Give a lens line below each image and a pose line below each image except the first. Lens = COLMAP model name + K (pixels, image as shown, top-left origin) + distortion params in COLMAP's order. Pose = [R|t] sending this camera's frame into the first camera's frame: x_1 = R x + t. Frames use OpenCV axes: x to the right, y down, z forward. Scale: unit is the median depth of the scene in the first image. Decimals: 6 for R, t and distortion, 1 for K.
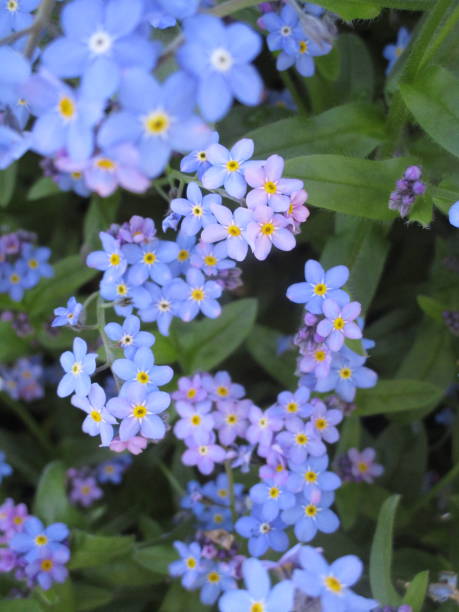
lens RADIAL K [[894.8, 0, 229.5], [0, 894.8, 306.0], [0, 0, 1]] dist [-0.148072, 0.000982]
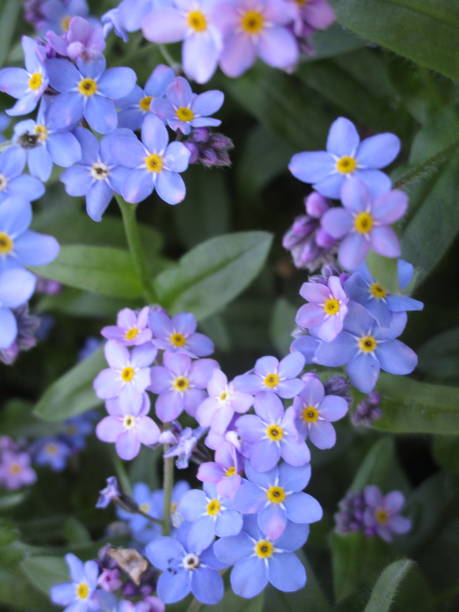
lens RADIAL K [[889.8, 0, 256.3], [0, 889.8, 303.7], [0, 0, 1]] dist [-0.169623, 0.011486]
pose [[0.975470, 0.199755, -0.092496, 0.106853], [-0.205409, 0.977062, -0.056191, 0.099361], [0.079150, 0.073812, 0.994126, 0.381432]]
